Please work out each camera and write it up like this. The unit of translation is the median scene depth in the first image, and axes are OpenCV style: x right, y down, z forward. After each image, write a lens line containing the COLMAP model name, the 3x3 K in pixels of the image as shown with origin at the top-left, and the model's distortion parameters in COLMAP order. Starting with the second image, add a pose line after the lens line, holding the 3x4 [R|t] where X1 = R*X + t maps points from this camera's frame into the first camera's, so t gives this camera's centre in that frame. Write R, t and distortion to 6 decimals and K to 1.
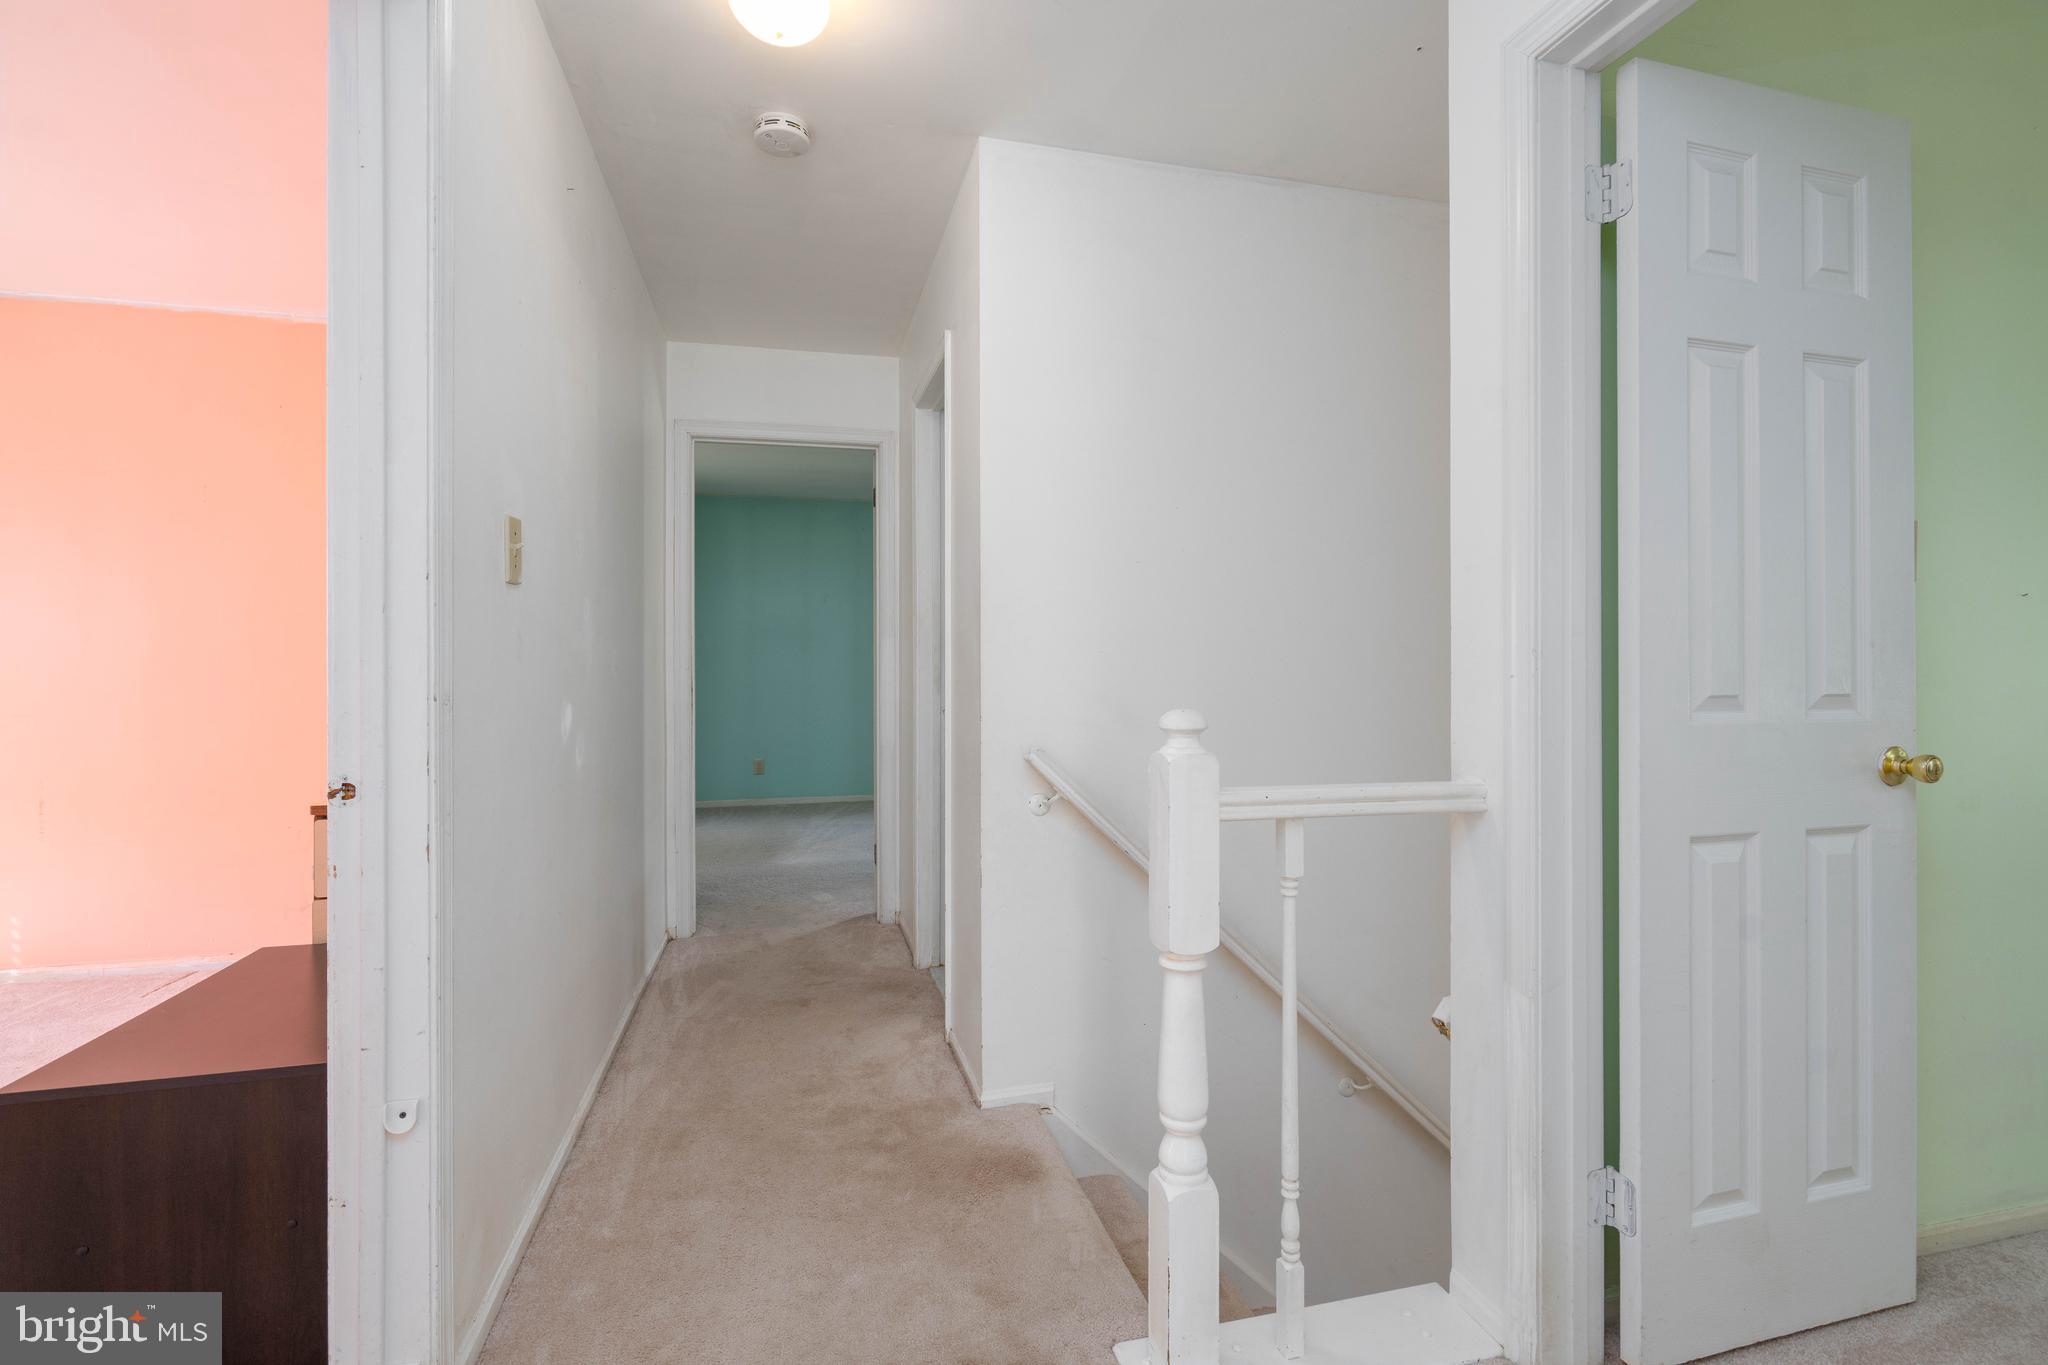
lens RADIAL K [[935.0, 0, 1029.4], [0, 935.0, 667.6], [0, 0, 1]] dist [0.001861, 0.000176]
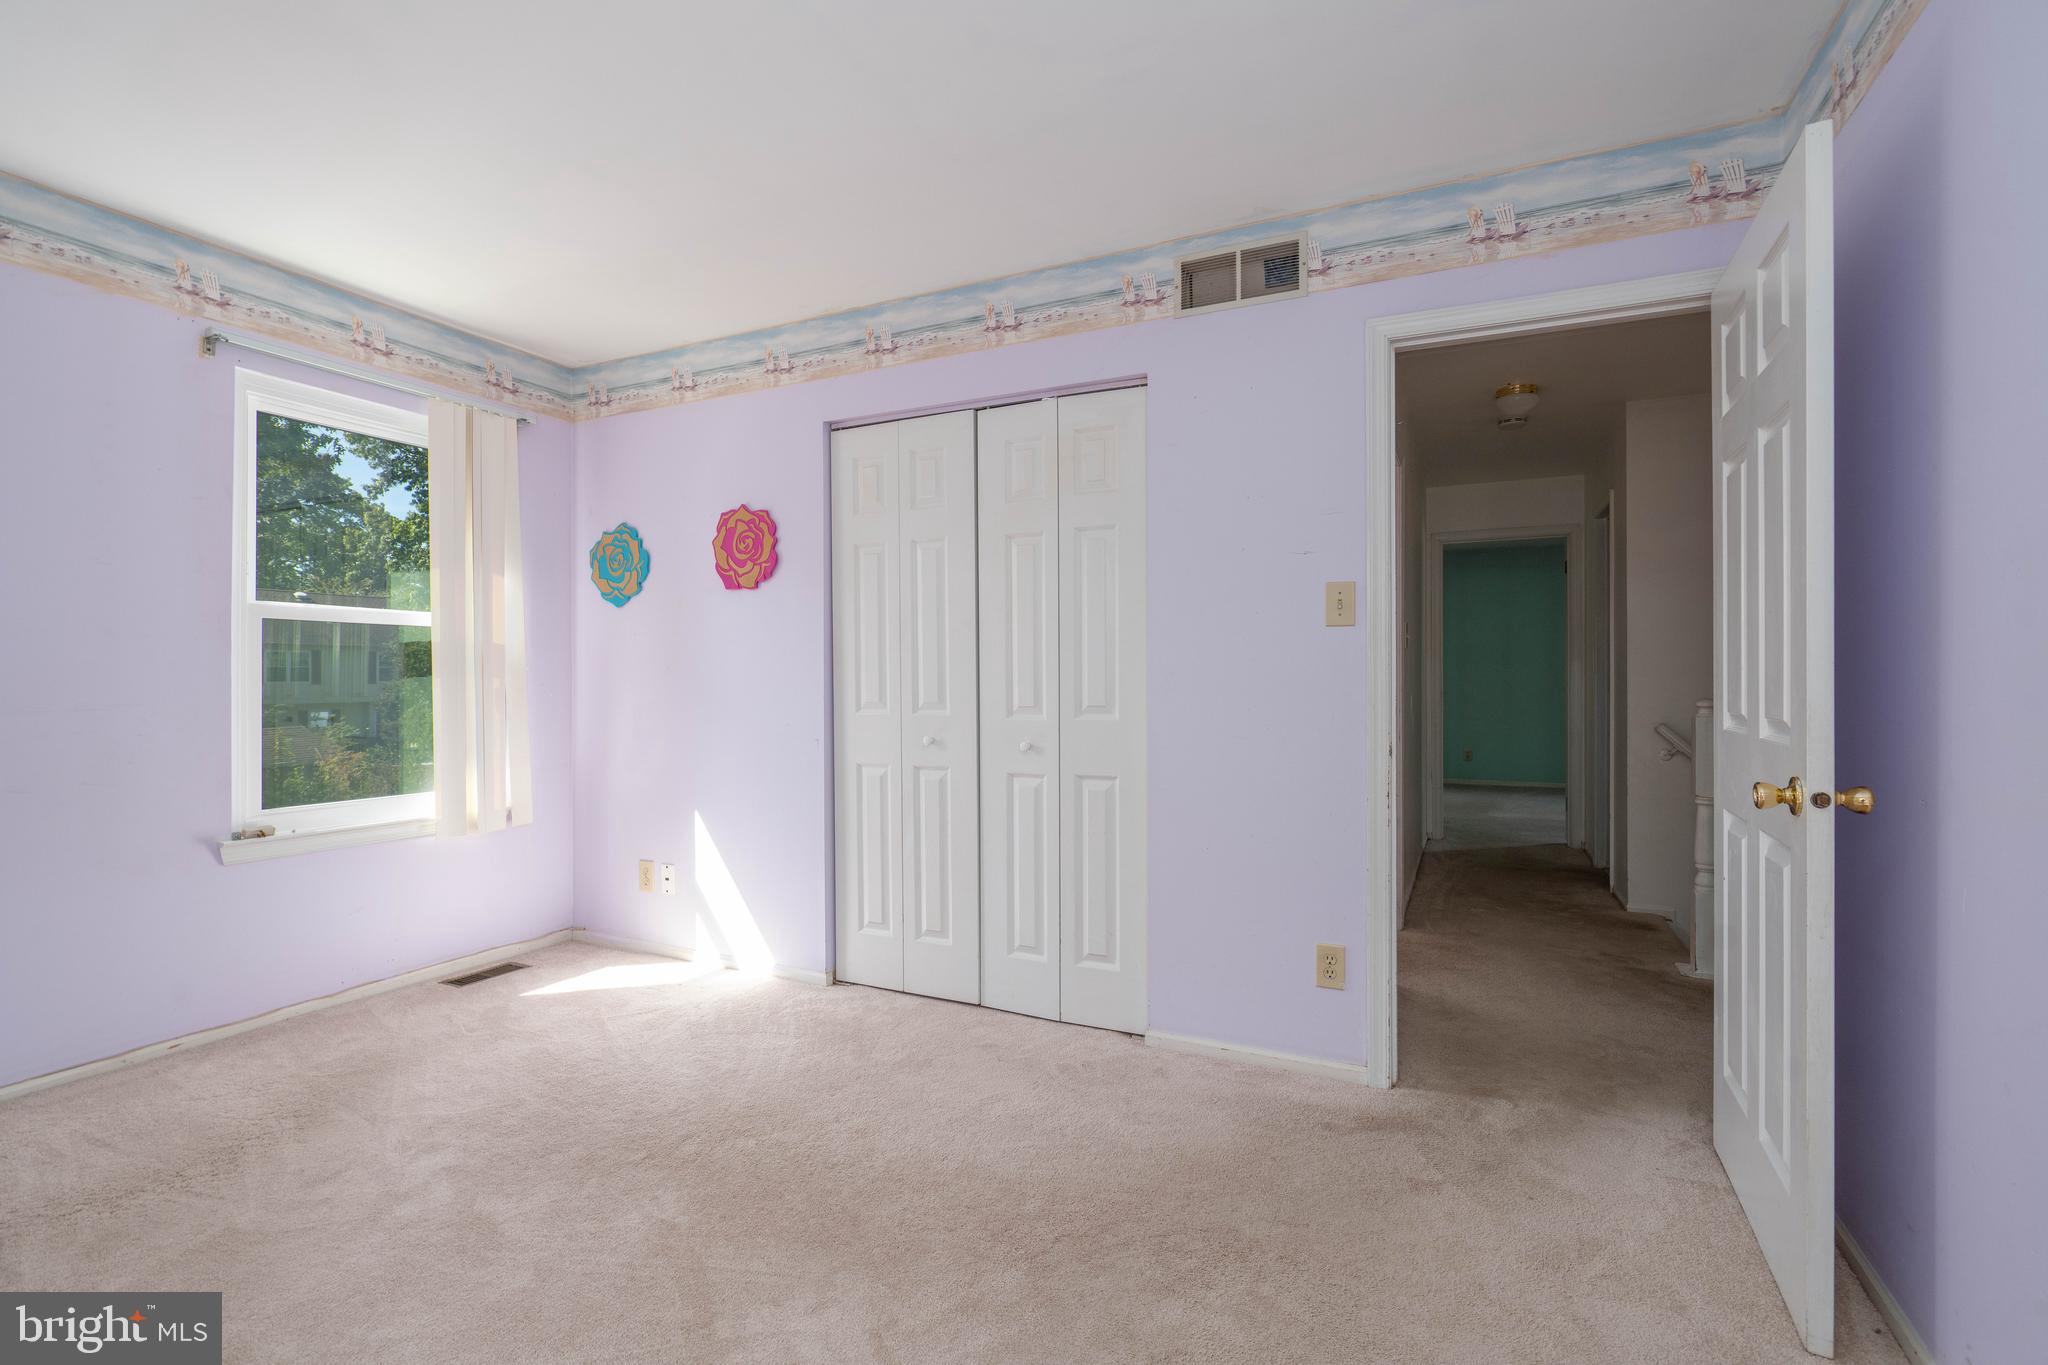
lens RADIAL K [[935.0, 0, 1022.2], [0, 935.0, 675.4], [0, 0, 1]] dist [0.001861, 0.000176]
pose [[0.767803, 0.000299, -0.640686, 0.160450], [-0.004278, 0.999980, -0.004660, 0.003522], [0.640672, 0.006319, 0.767789, -0.899434]]
